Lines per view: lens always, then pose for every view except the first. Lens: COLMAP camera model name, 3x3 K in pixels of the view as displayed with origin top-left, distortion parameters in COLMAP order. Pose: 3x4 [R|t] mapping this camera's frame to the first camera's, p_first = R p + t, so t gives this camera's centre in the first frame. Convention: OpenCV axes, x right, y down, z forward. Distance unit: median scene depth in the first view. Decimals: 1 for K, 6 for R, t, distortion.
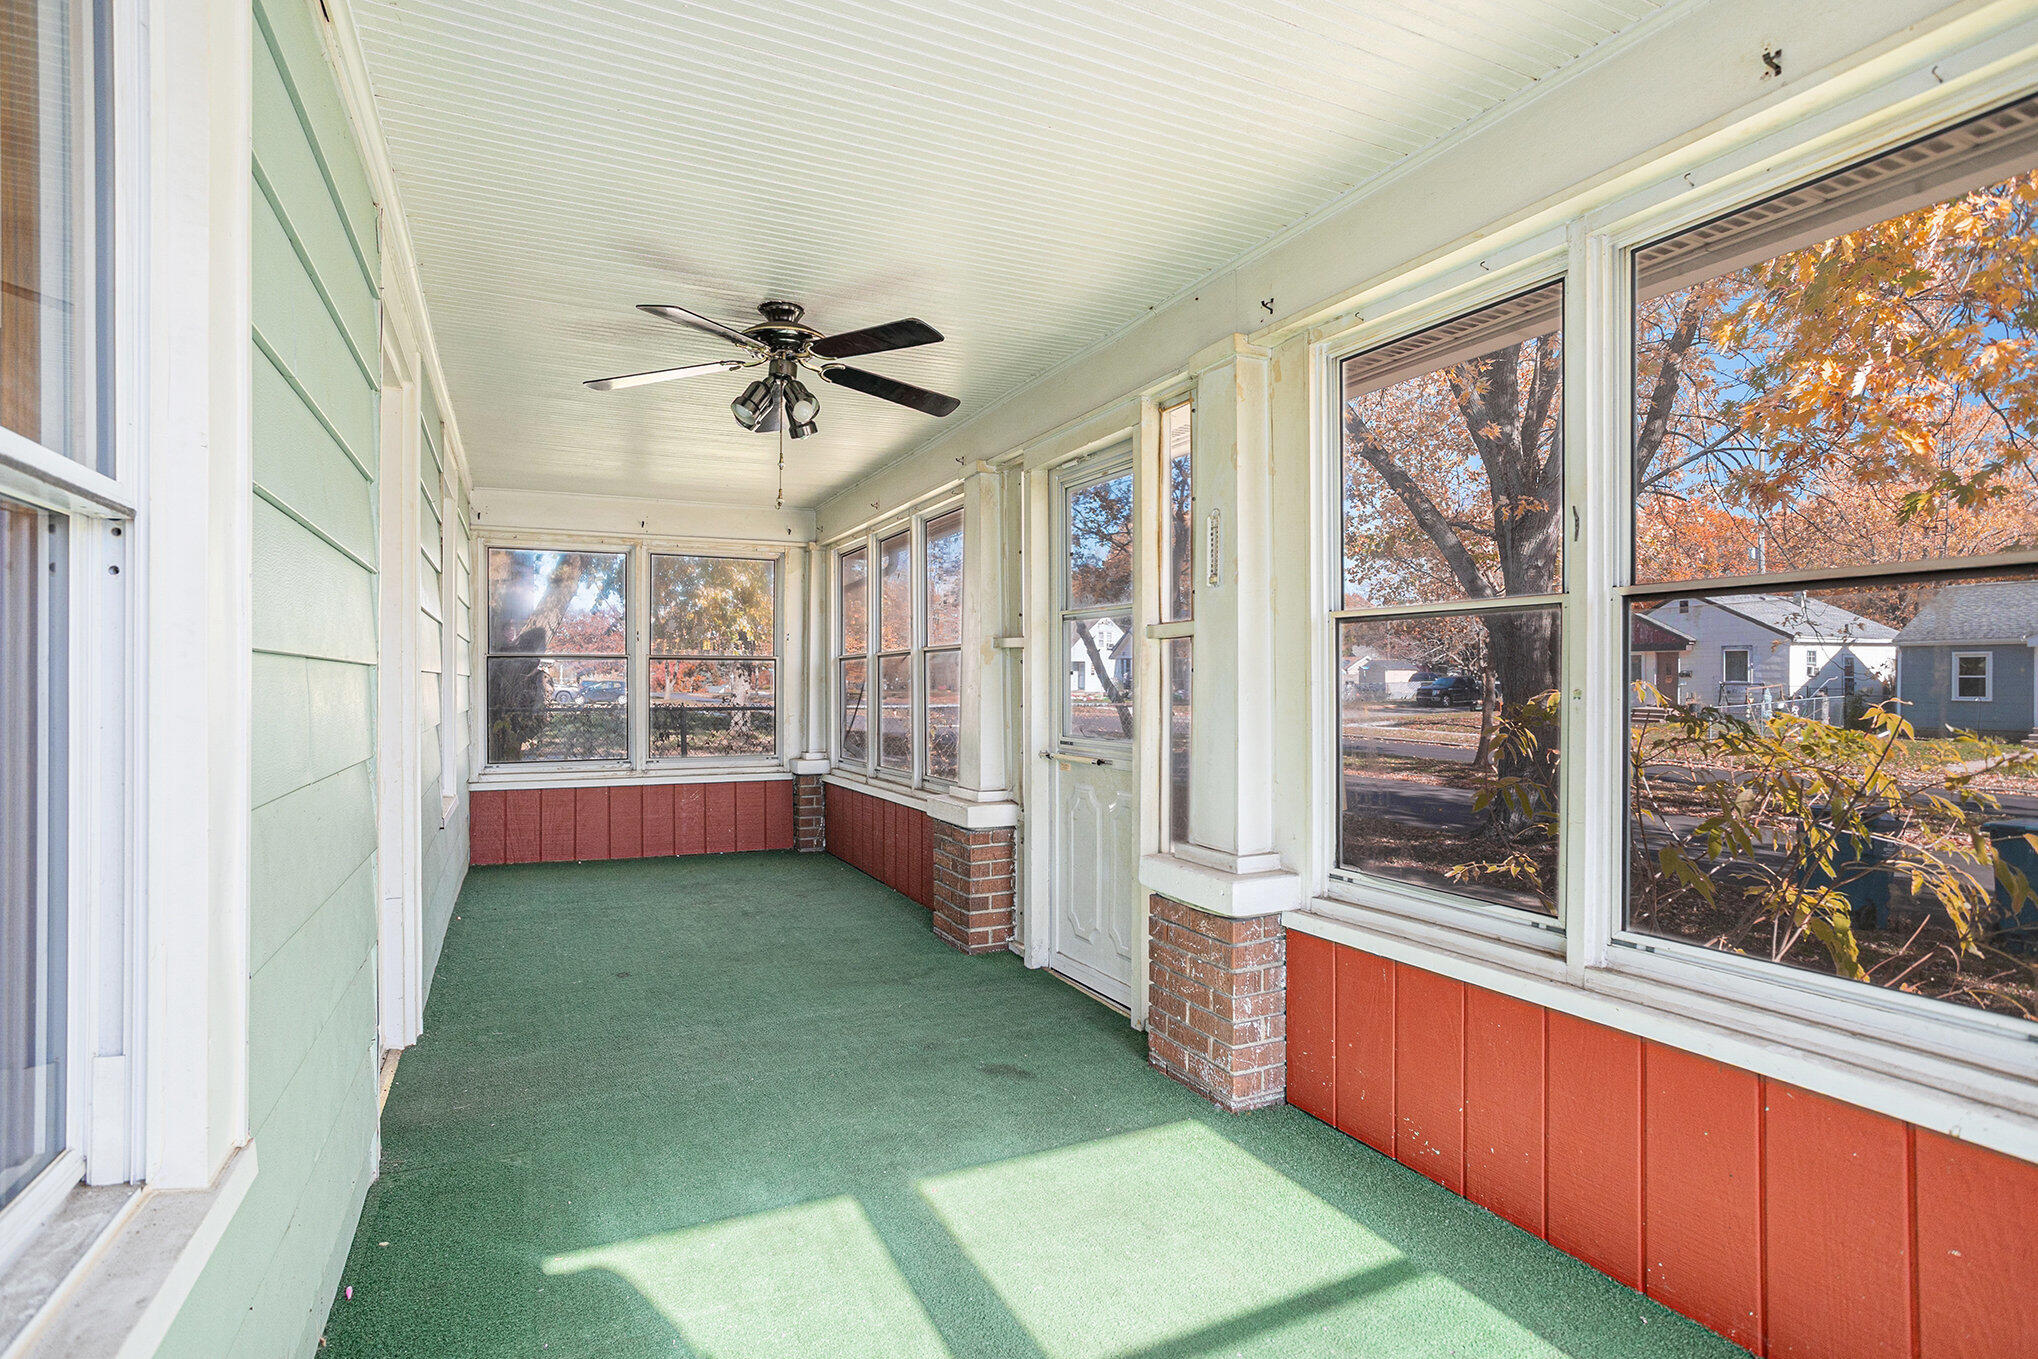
lens RADIAL K [[1016.6, 0, 1032.8], [0, 1016.6, 676.0], [0, 0, 1]] dist [-0.048769, 0.030651]
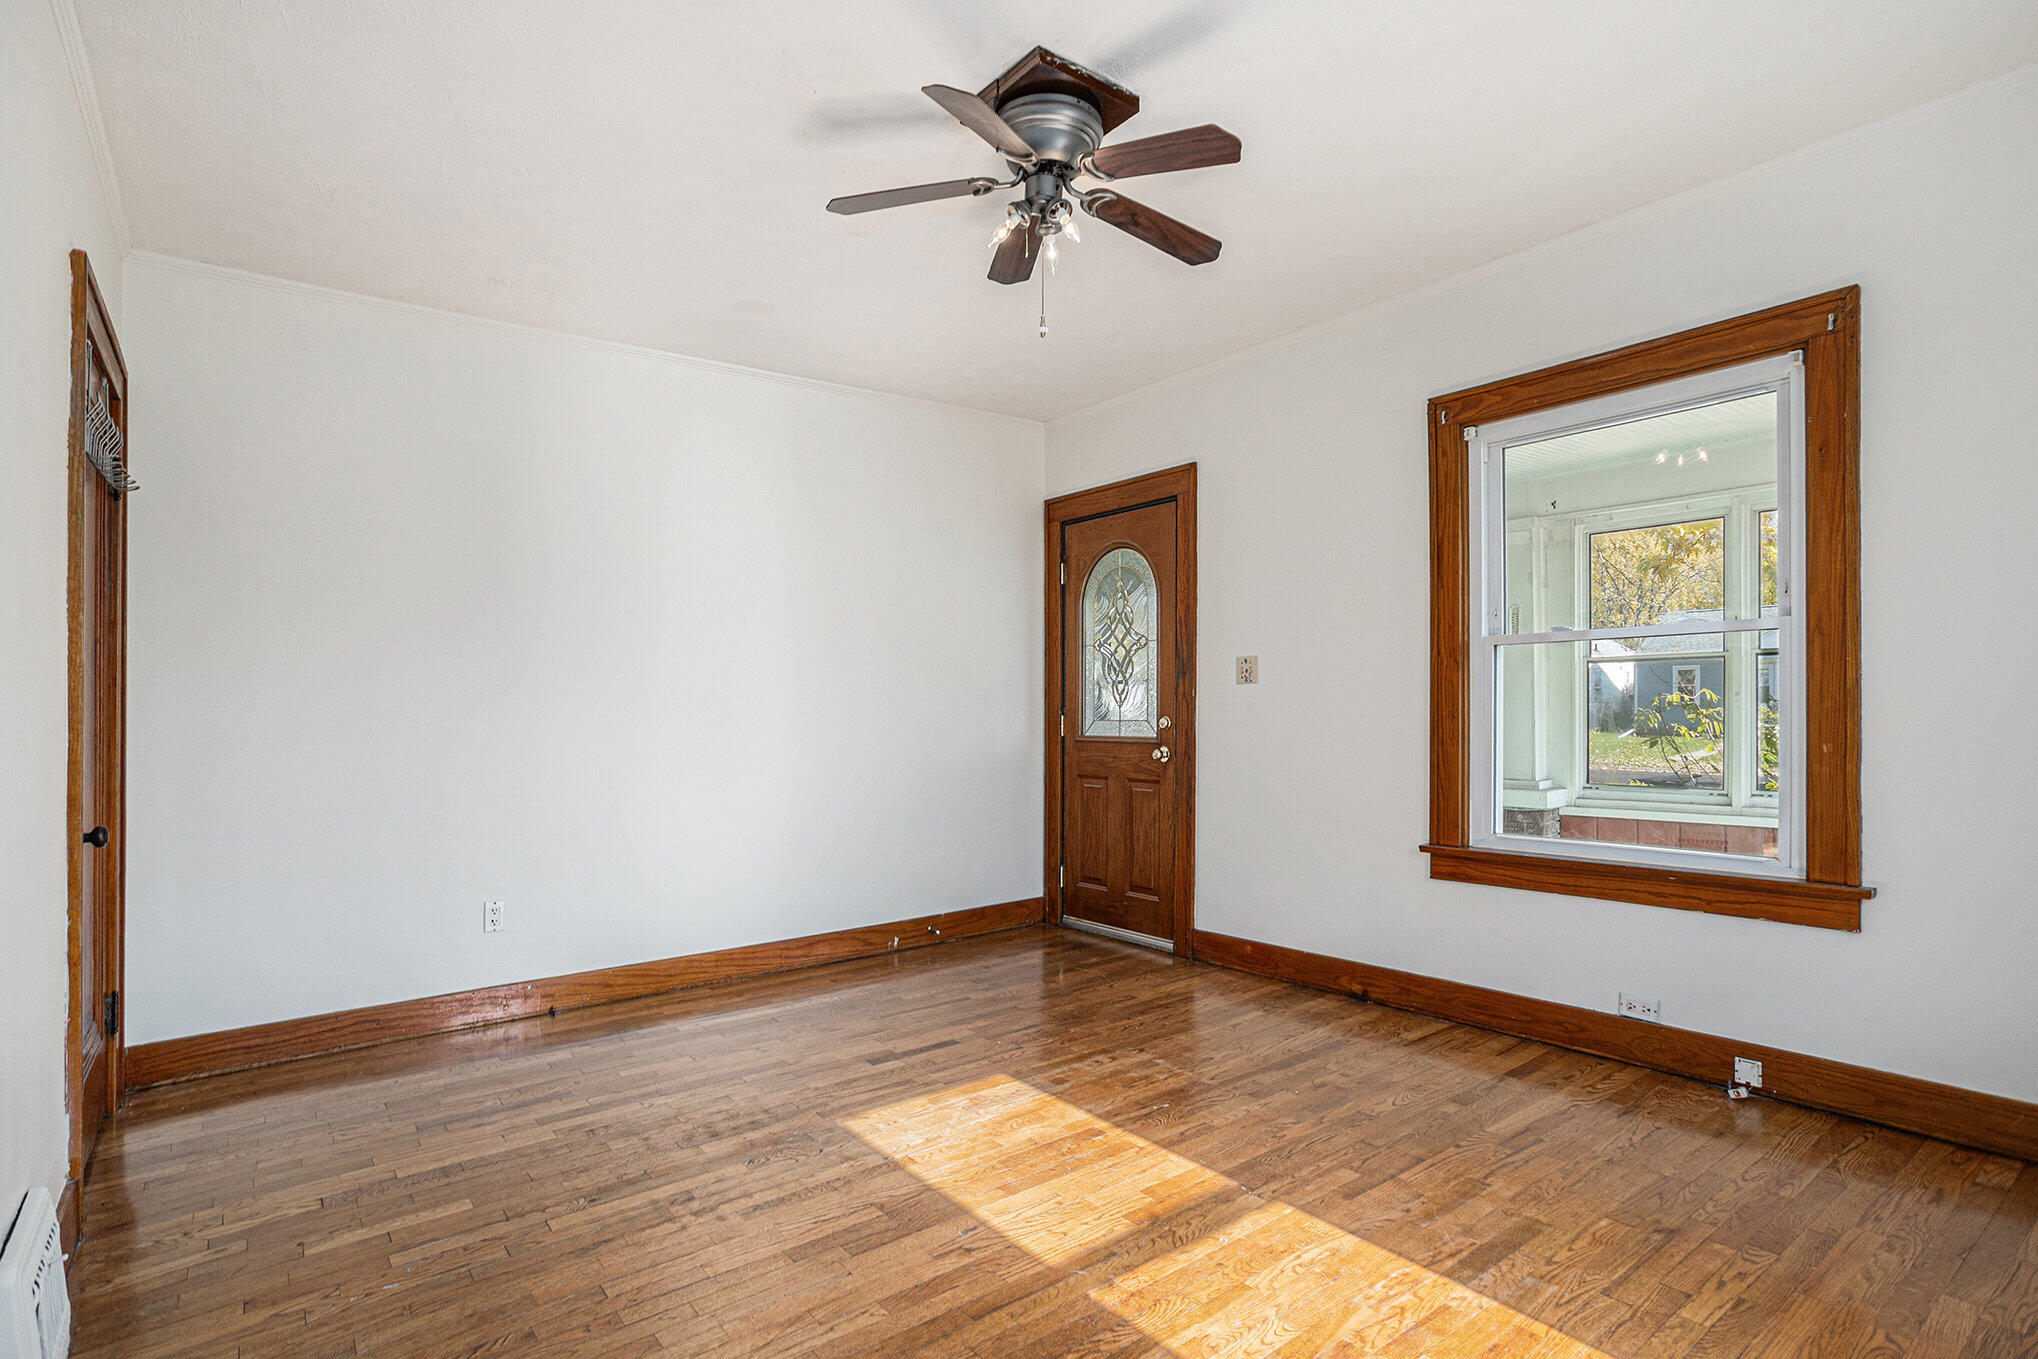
lens RADIAL K [[1043.8, 0, 1017.8], [0, 1043.8, 694.3], [0, 0, 1]] dist [-0.033577, 0.000509]
pose [[0.980501, -0.014894, 0.195951, -1.185649], [0.015371, 0.999881, -0.000909, -0.004798], [-0.195914, 0.003903, 0.980613, -0.784004]]
